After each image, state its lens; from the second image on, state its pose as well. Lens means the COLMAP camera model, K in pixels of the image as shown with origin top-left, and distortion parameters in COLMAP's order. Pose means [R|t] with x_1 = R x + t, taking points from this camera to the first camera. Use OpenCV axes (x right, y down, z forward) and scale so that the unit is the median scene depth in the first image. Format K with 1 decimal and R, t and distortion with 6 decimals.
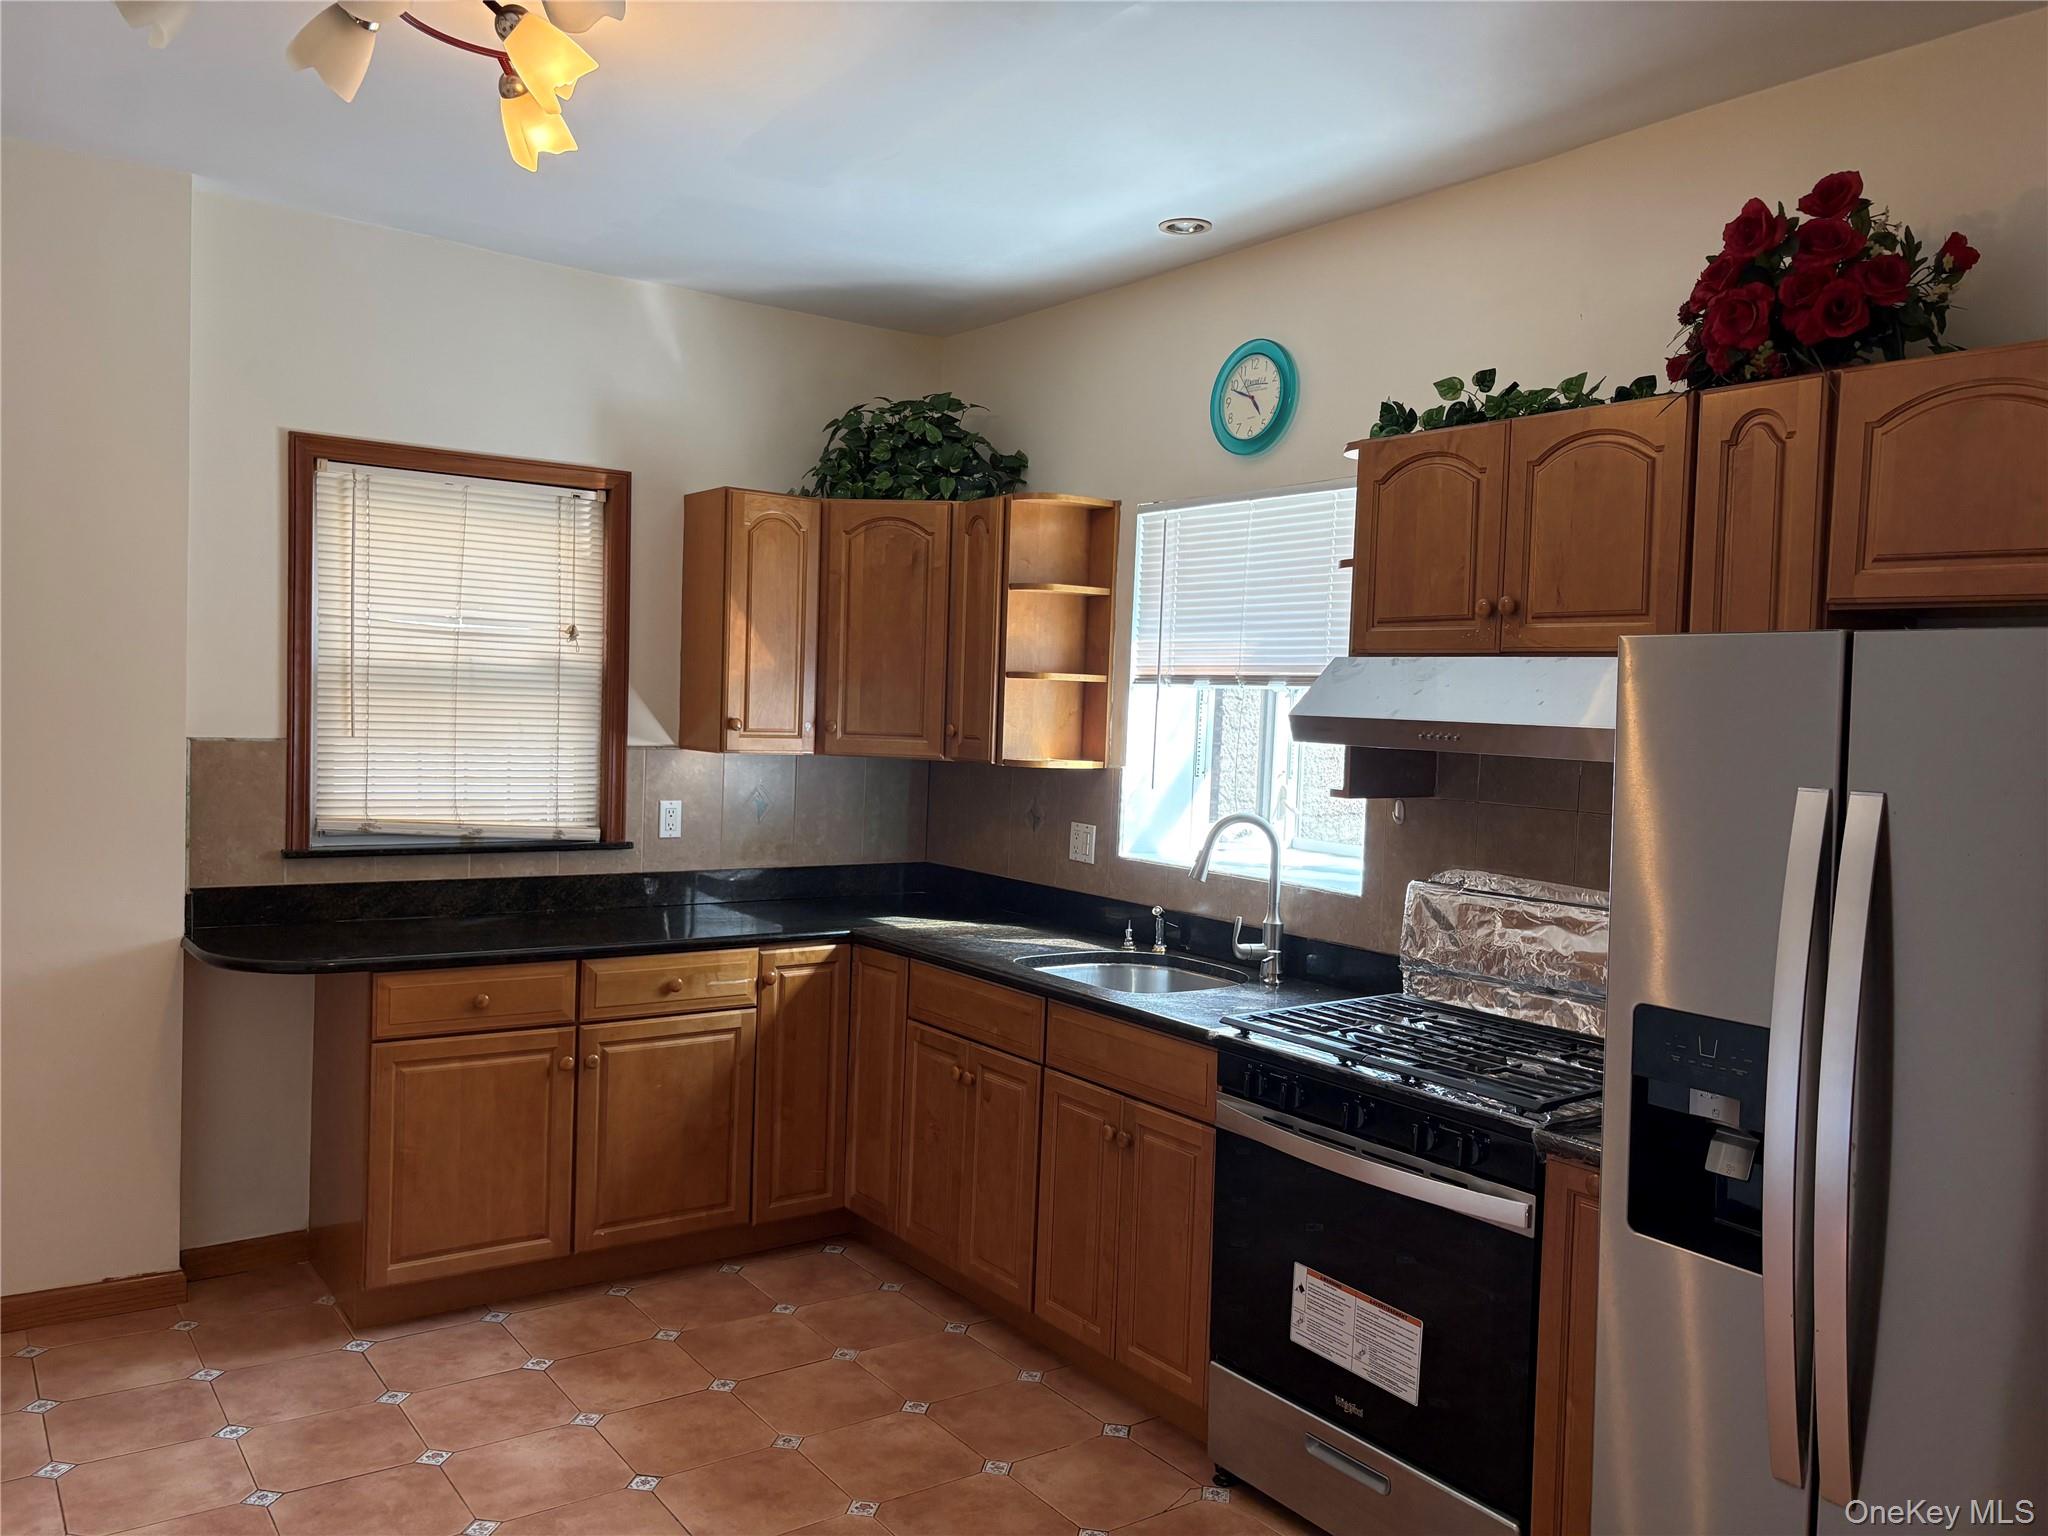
lens RADIAL K [[1562.1, 0, 1019.8], [0, 1562.1, 775.2], [0, 0, 1]] dist [0.049227, -0.055333]
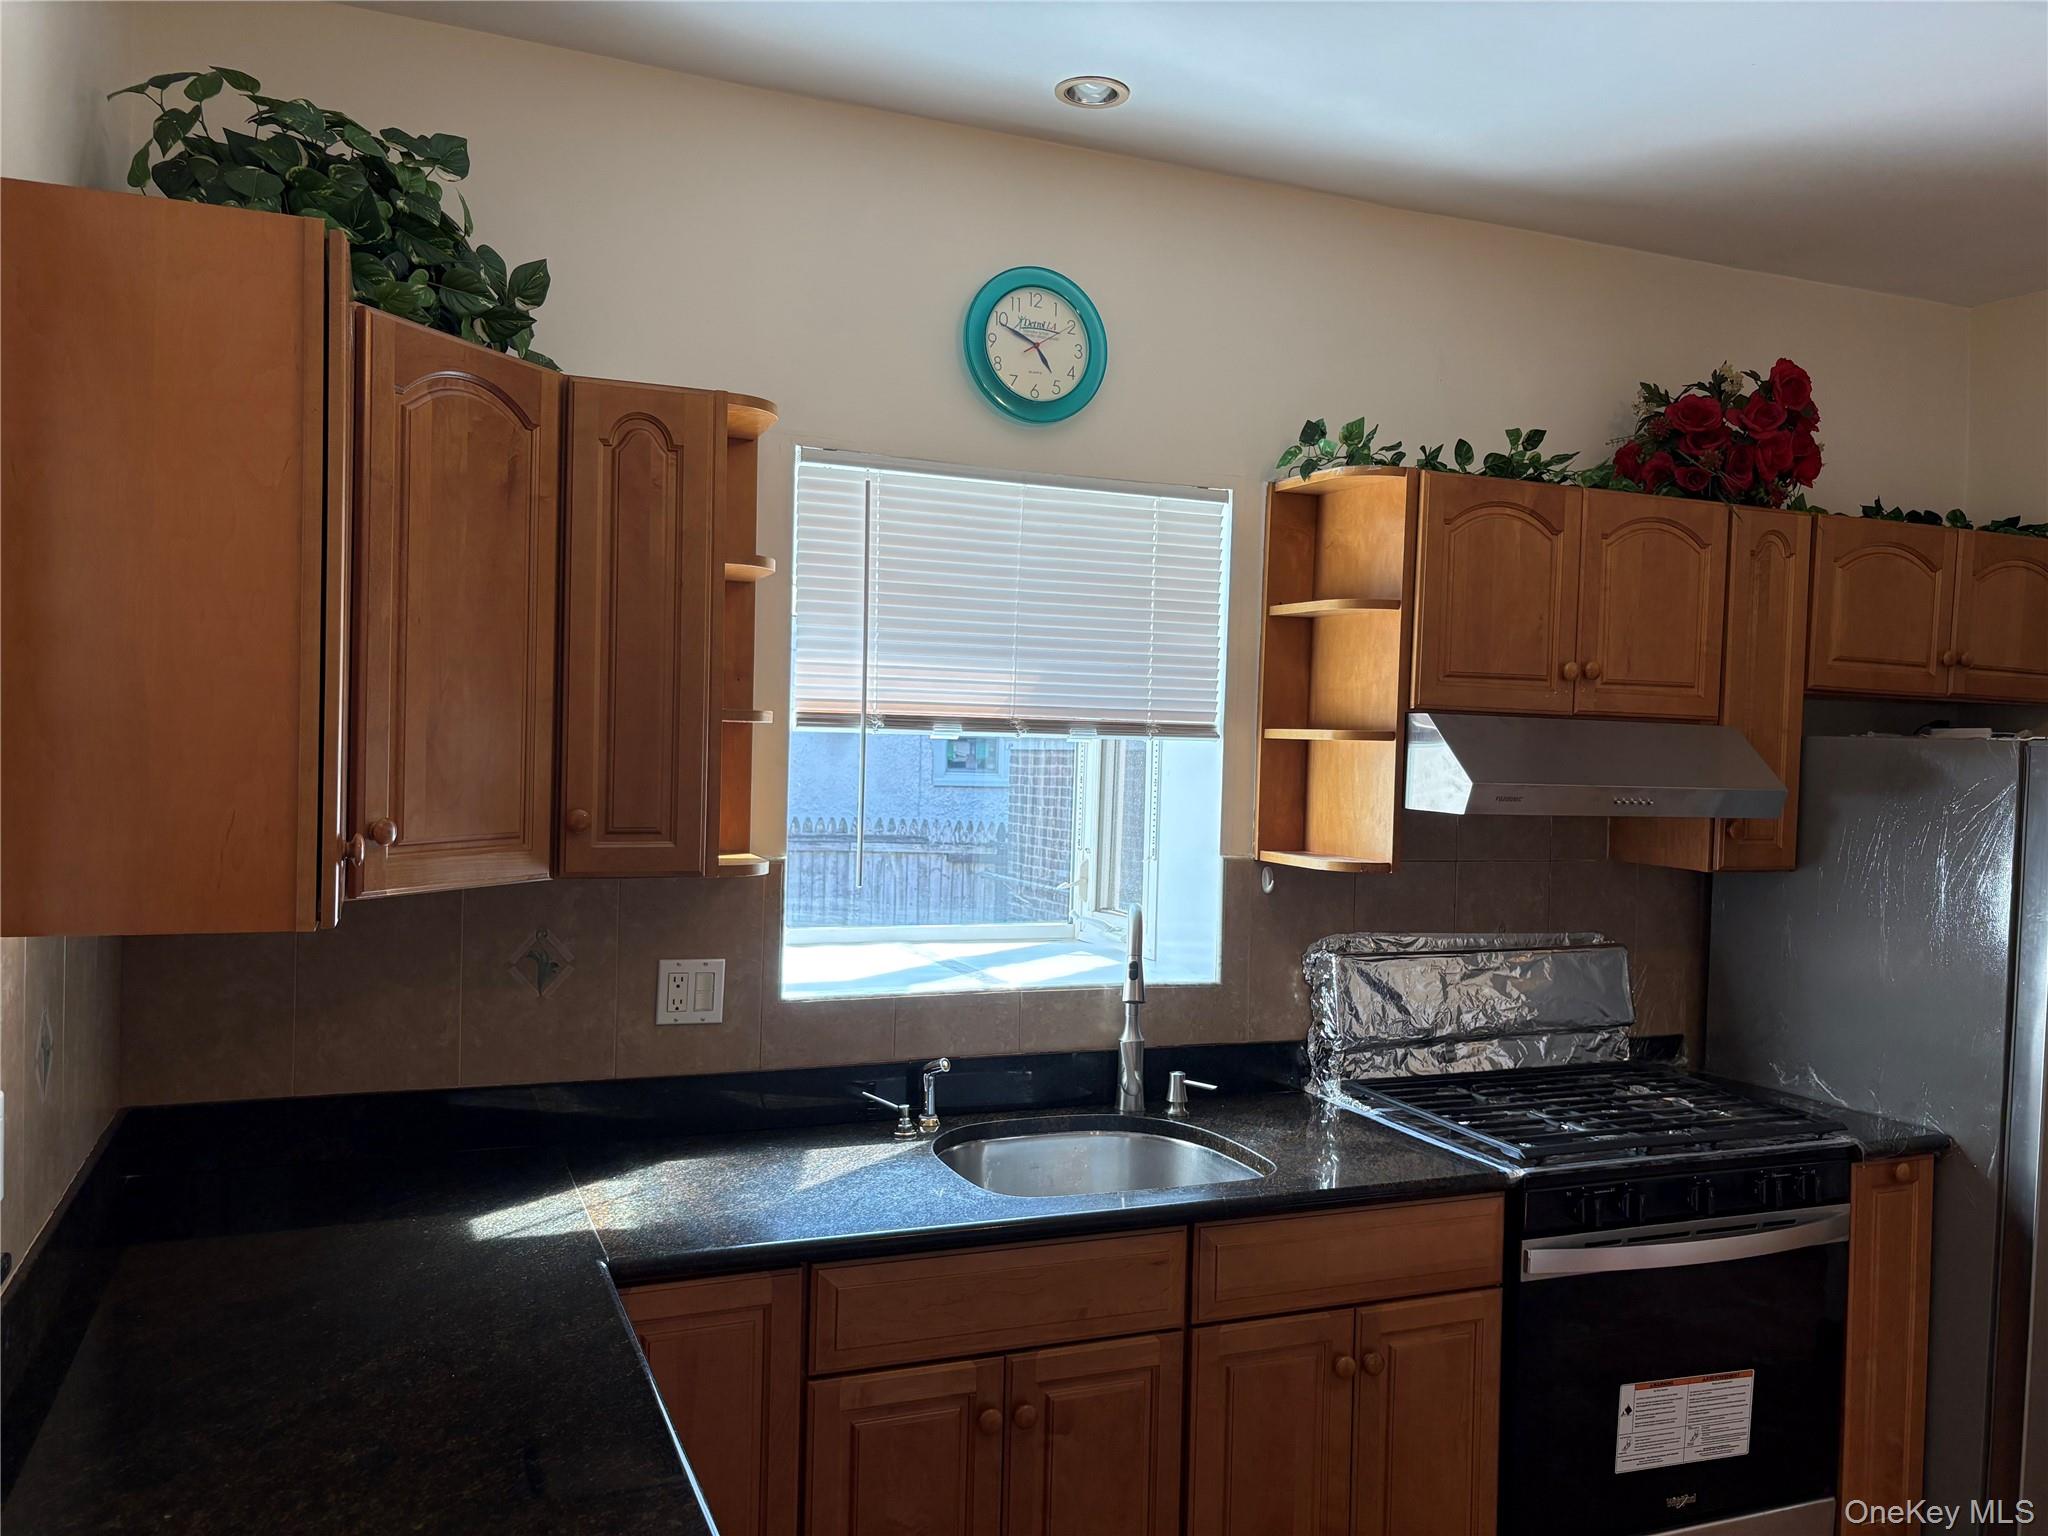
lens RADIAL K [[1562.1, 0, 1038.0], [0, 1562.1, 773.2], [0, 0, 1]] dist [0.049227, -0.055333]
pose [[0.232092, -0.048645, 0.971477, -0.592171], [0.028060, 0.998668, 0.043303, -0.072518], [-0.972289, 0.017209, 0.233148, 0.846848]]
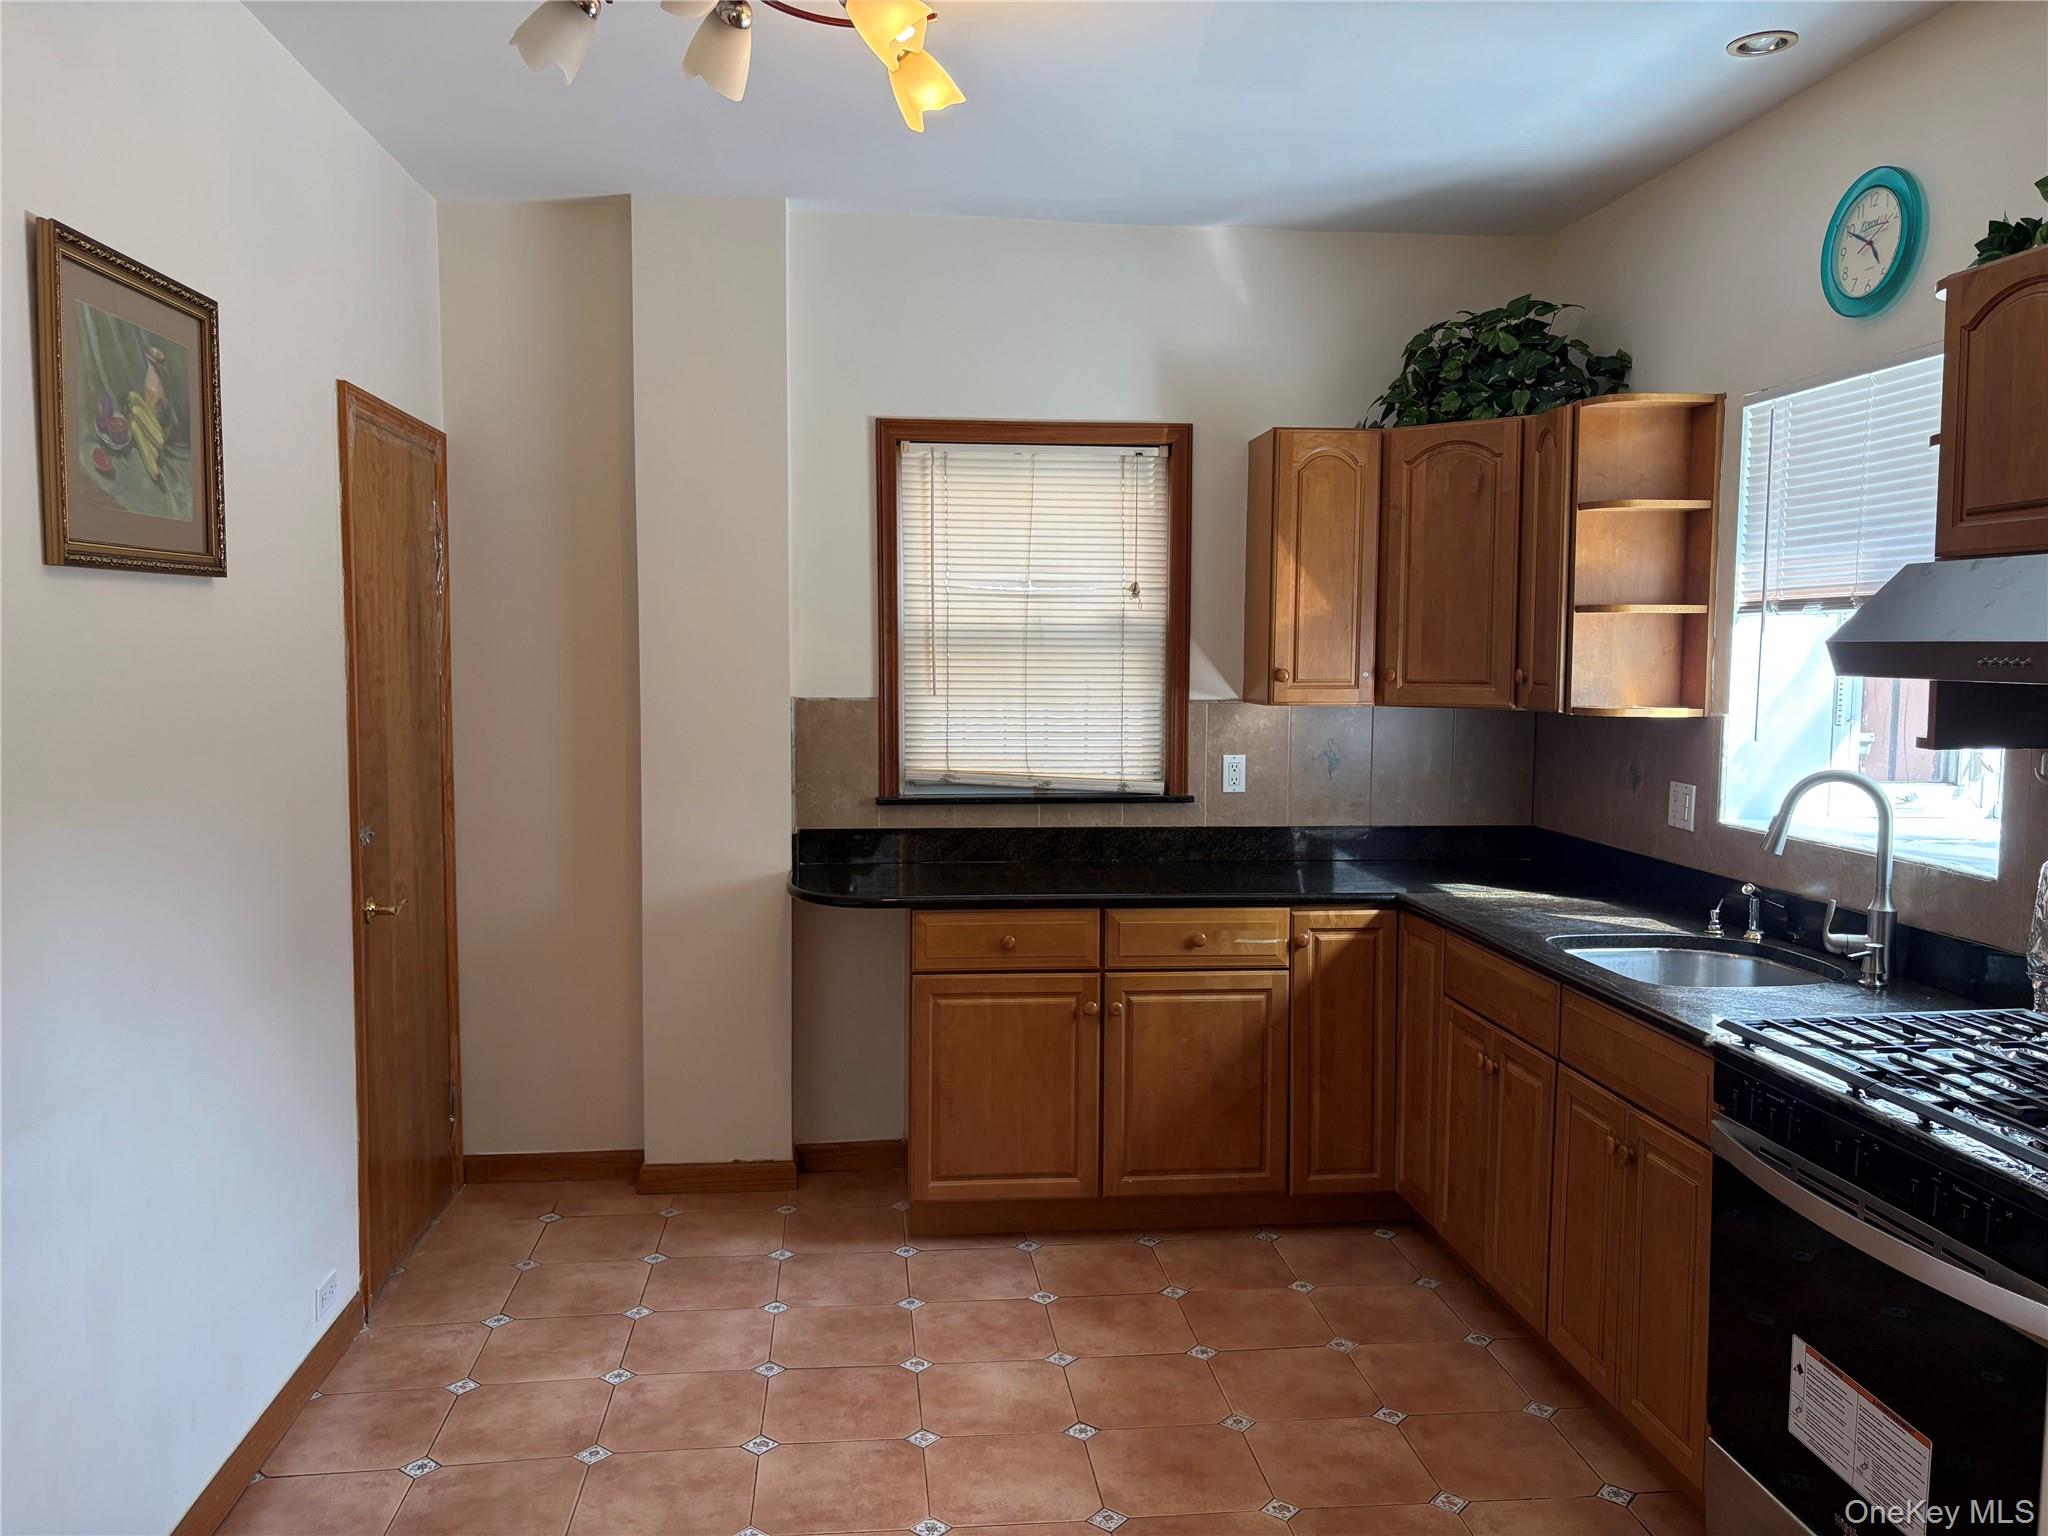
lens RADIAL K [[1562.1, 0, 1017.4], [0, 1562.1, 772.5], [0, 0, 1]] dist [0.049227, -0.055333]
pose [[0.868966, 0.007186, -0.494820, 0.173163], [0.004023, 0.999759, 0.021585, 0.006618], [0.494856, -0.020747, 0.868727, 0.094400]]
